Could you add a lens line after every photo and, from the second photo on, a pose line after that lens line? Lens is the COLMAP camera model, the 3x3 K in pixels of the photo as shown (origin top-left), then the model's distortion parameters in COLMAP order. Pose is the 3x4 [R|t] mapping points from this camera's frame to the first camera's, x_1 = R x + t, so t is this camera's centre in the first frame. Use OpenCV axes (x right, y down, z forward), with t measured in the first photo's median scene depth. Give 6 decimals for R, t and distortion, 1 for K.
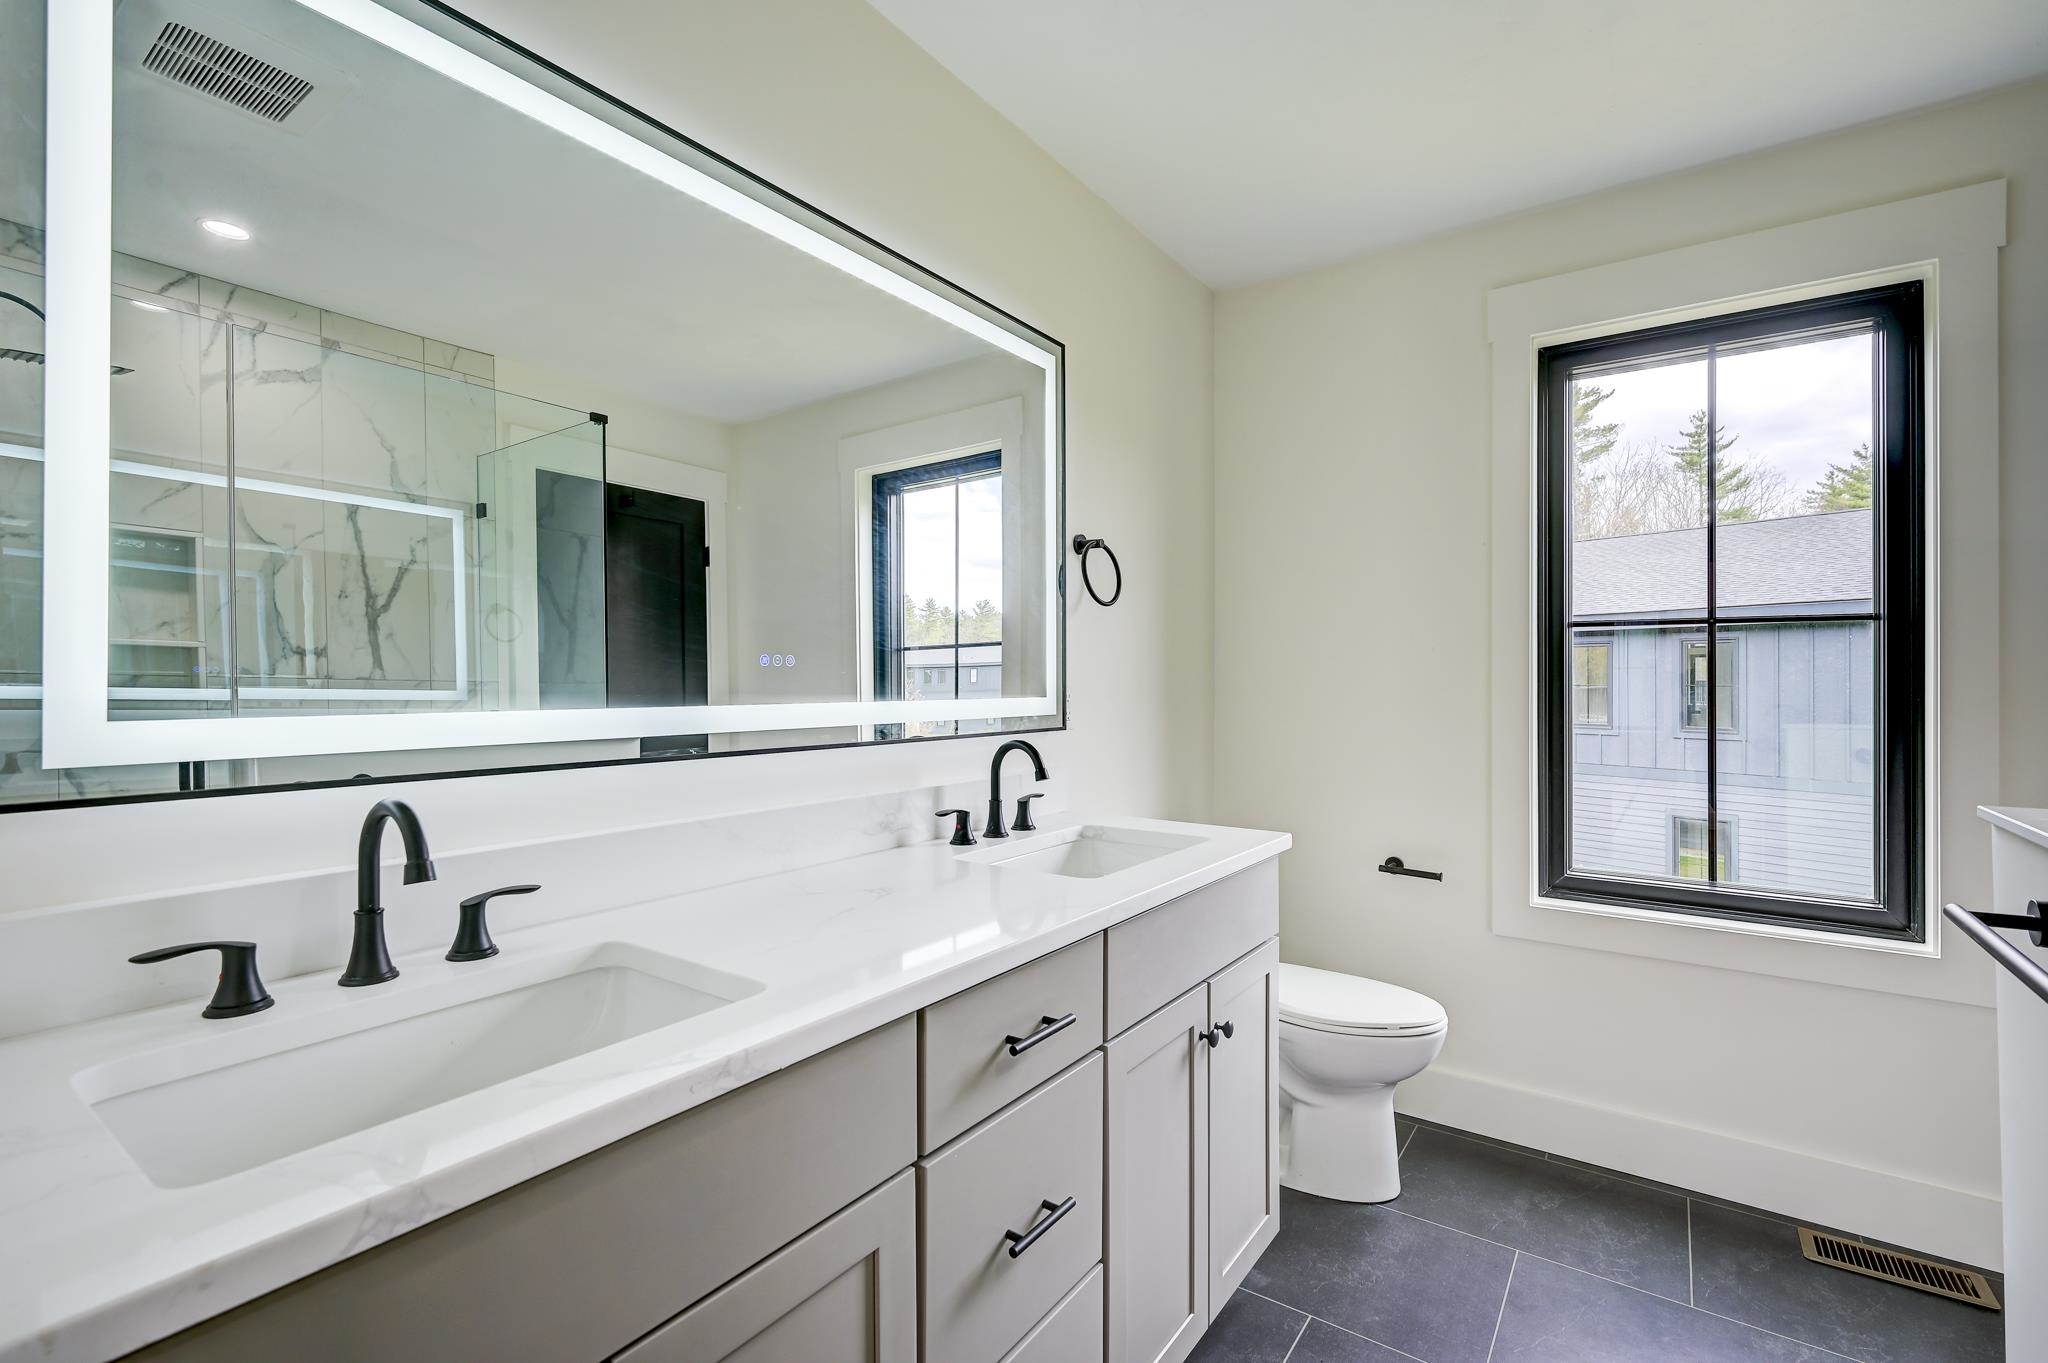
lens RADIAL K [[920.3, 0, 1024.0], [0, 920.3, 681.5], [0, 0, 1]] dist [0.003100, 0.000561]
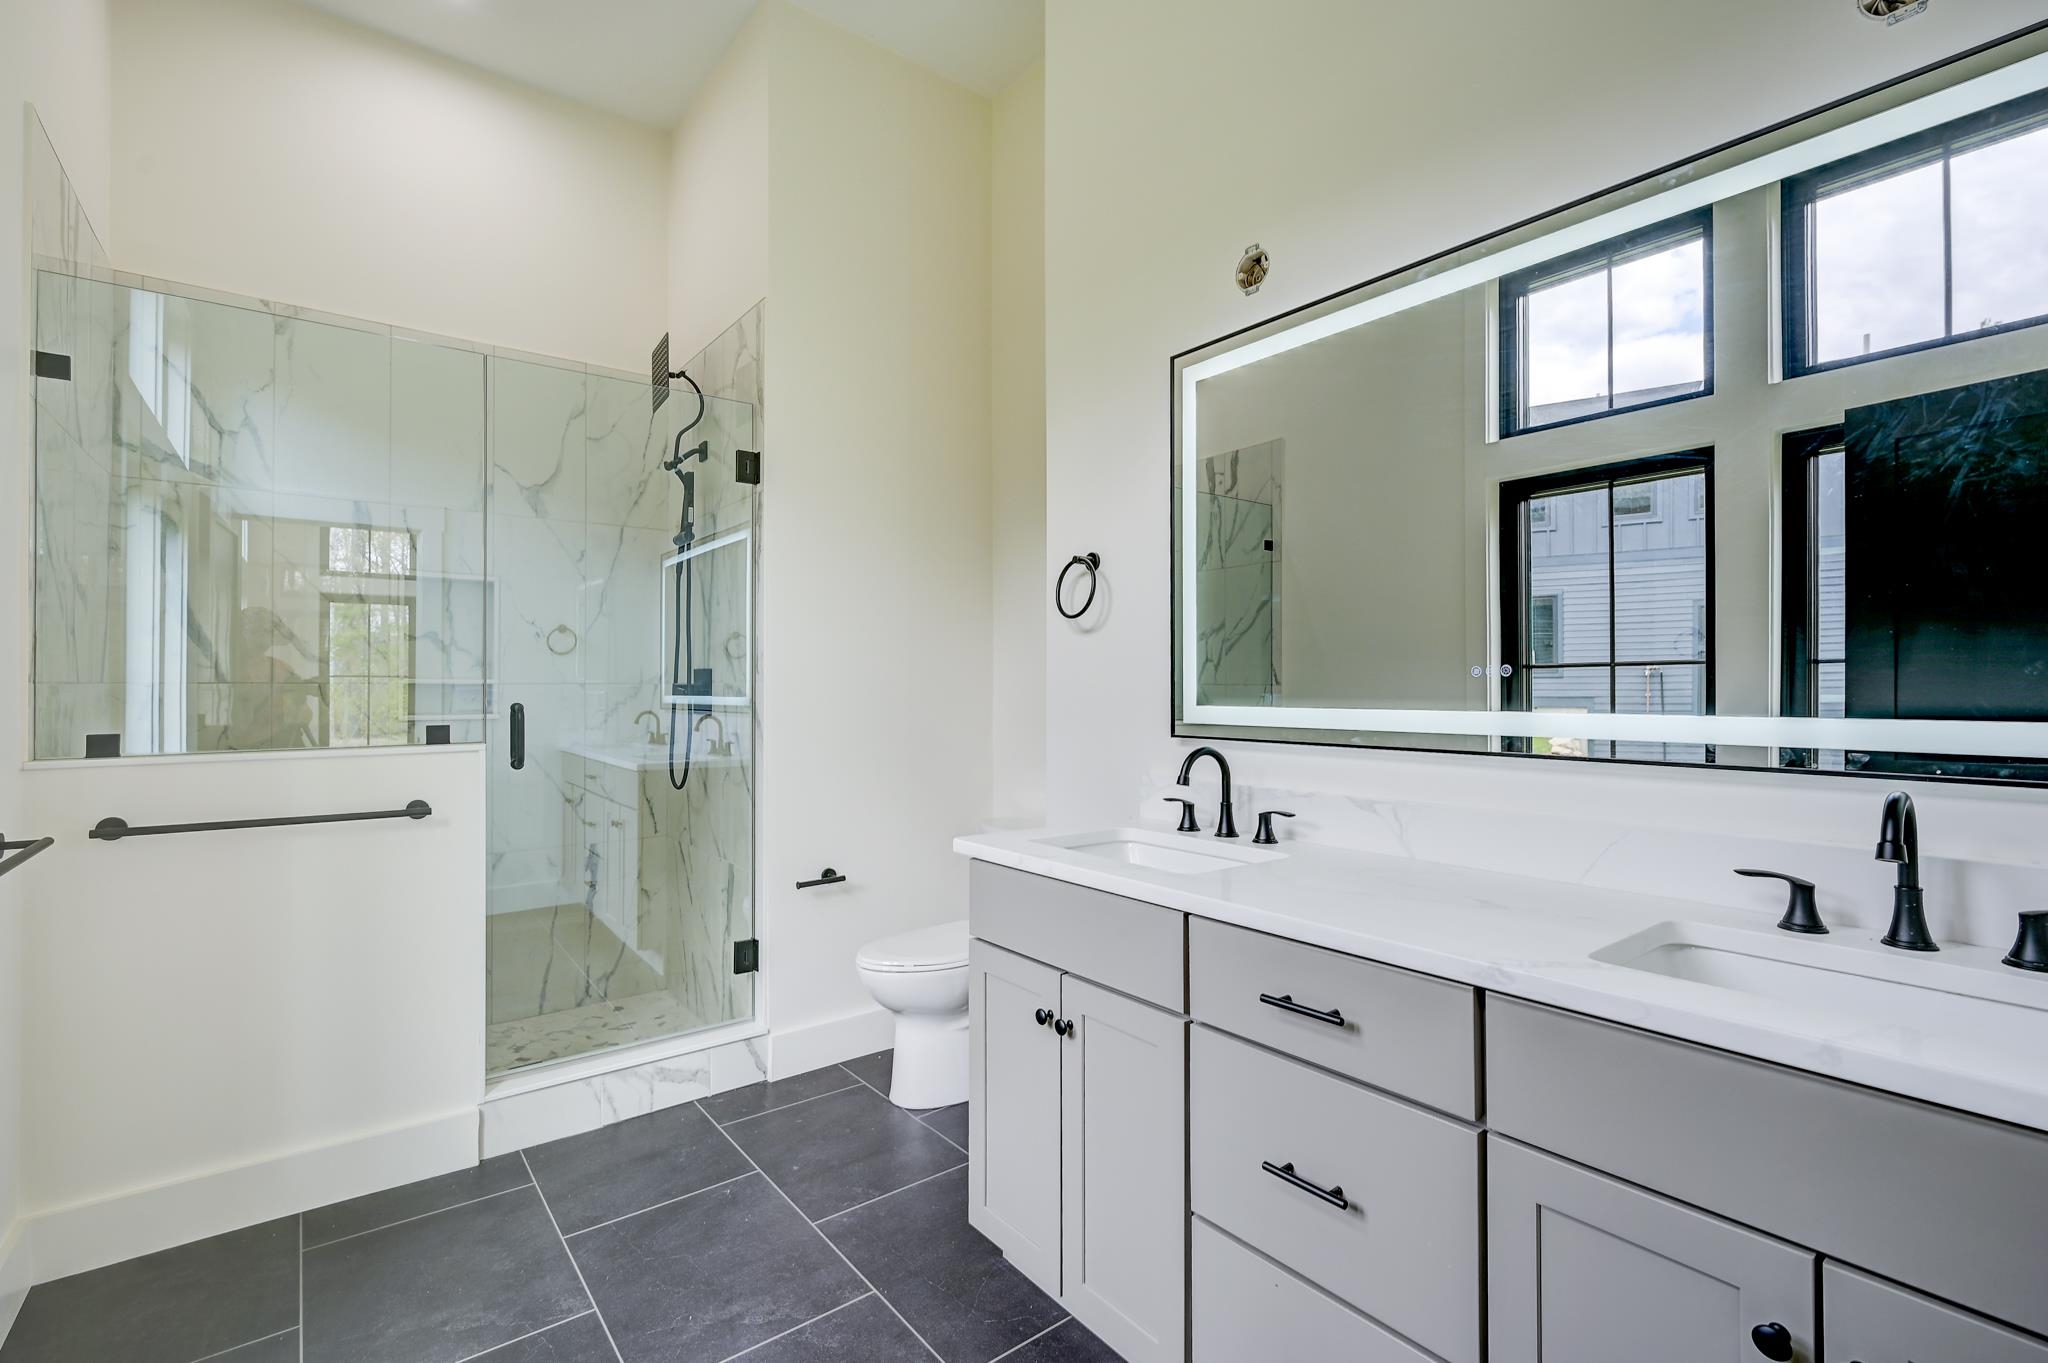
lens RADIAL K [[924.0, 0, 1048.2], [0, 924.0, 673.0], [0, 0, 1]] dist [0.000840, 0.000490]
pose [[-0.276142, -0.003639, -0.961110, 1.311665], [0.009113, 0.999938, -0.006405, -0.026249], [0.961074, -0.010528, -0.276091, 1.139768]]
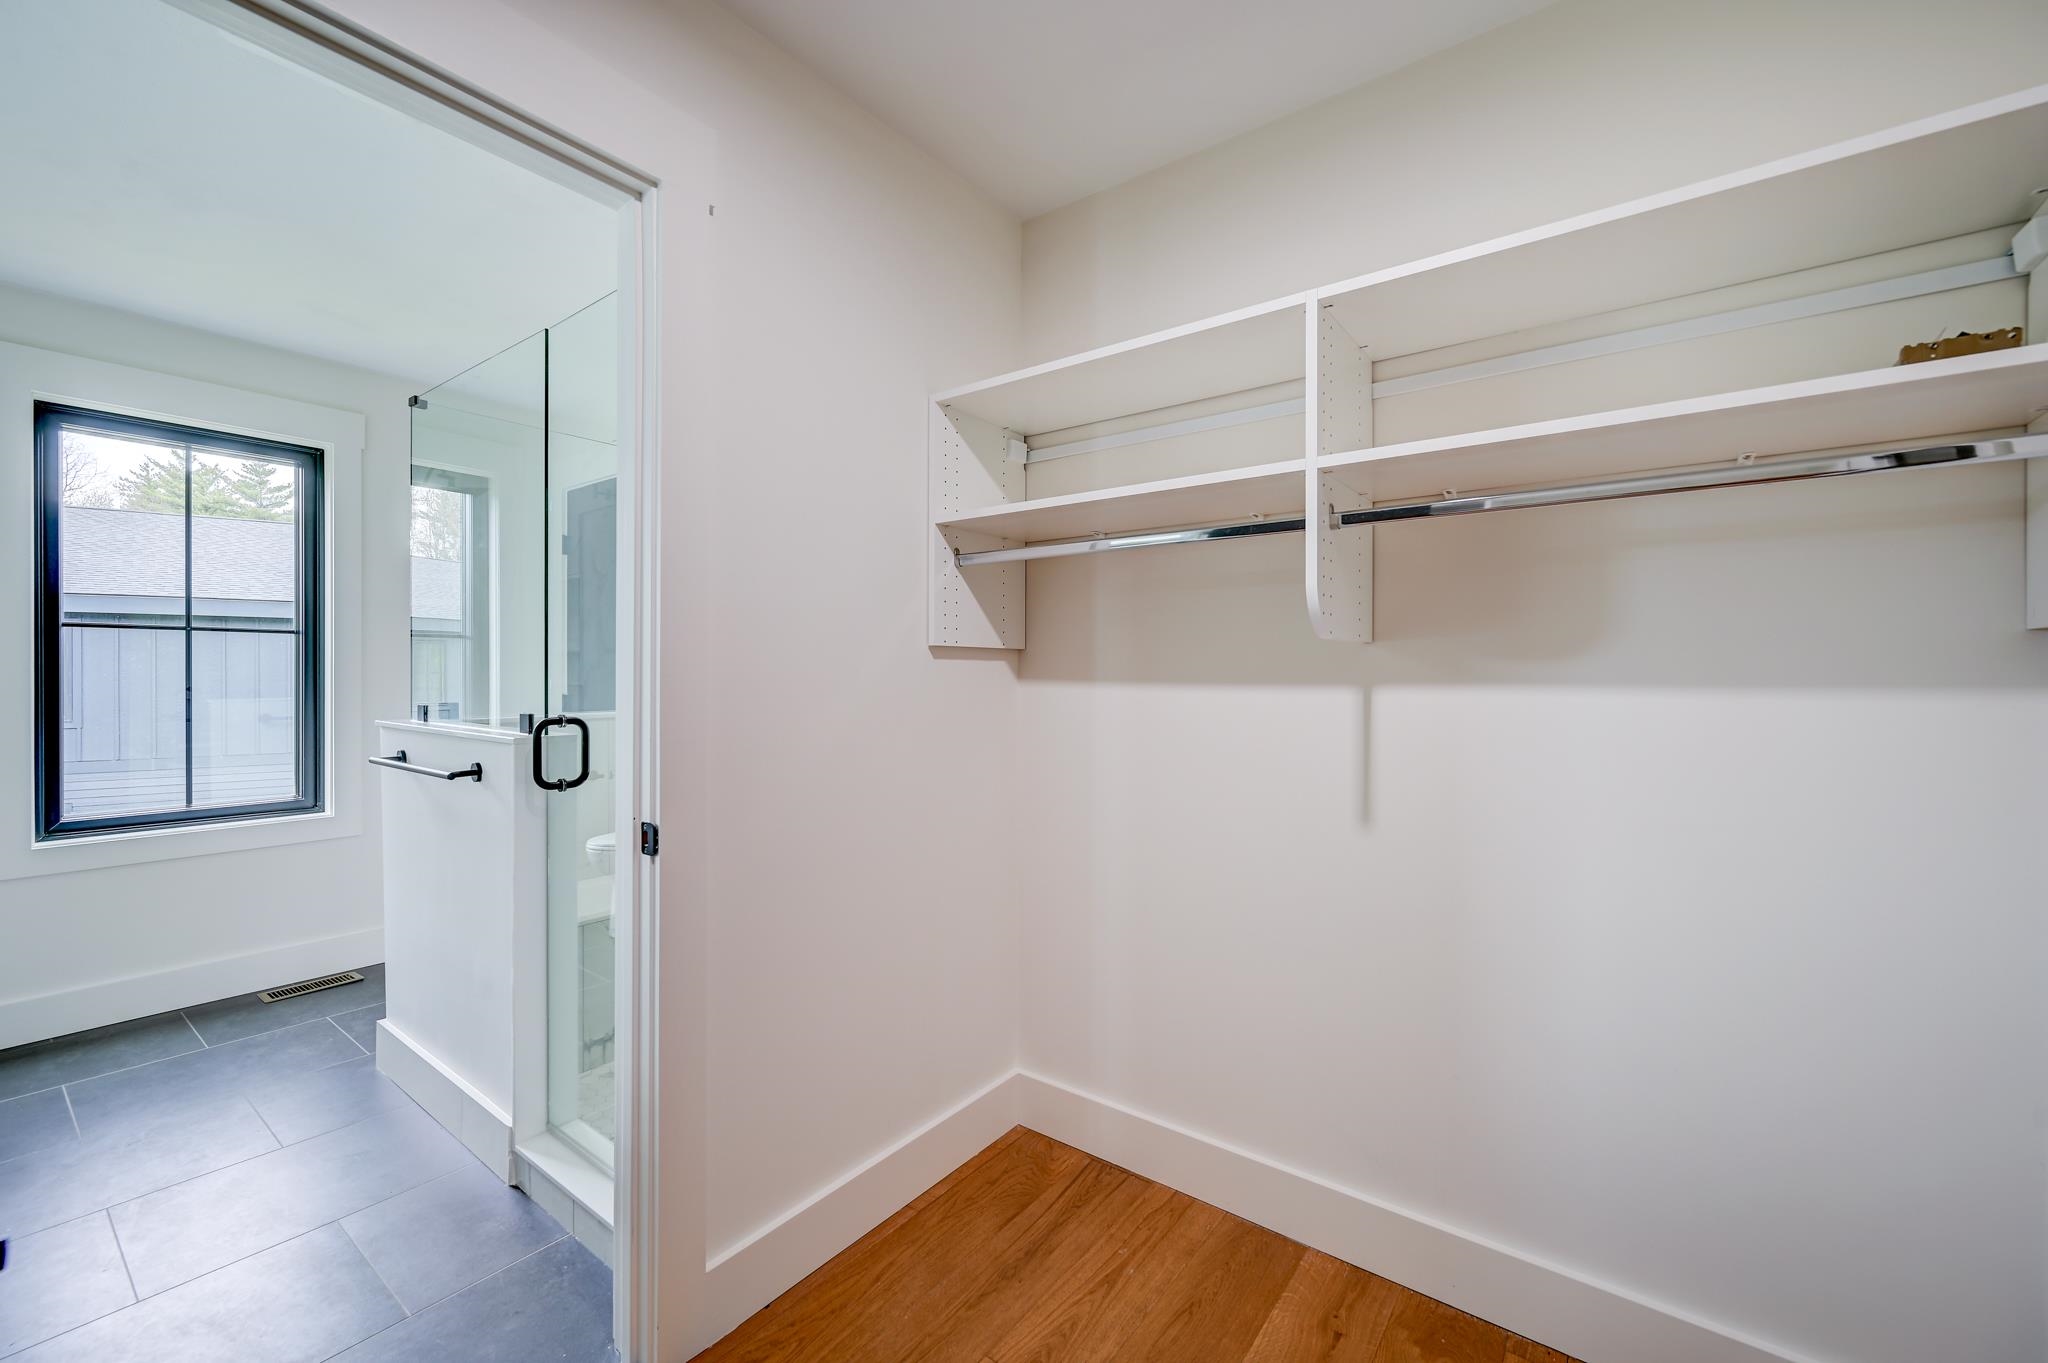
lens RADIAL K [[813.3, 0, 1025.4], [0, 813.3, 662.6], [0, 0, 1]] dist [0.001134, 0.000230]
pose [[0.028232, 0.006993, 0.999577, -0.436733], [0.000372, 0.999975, -0.007006, -0.001399], [-0.999601, 0.000570, 0.028229, -0.316541]]
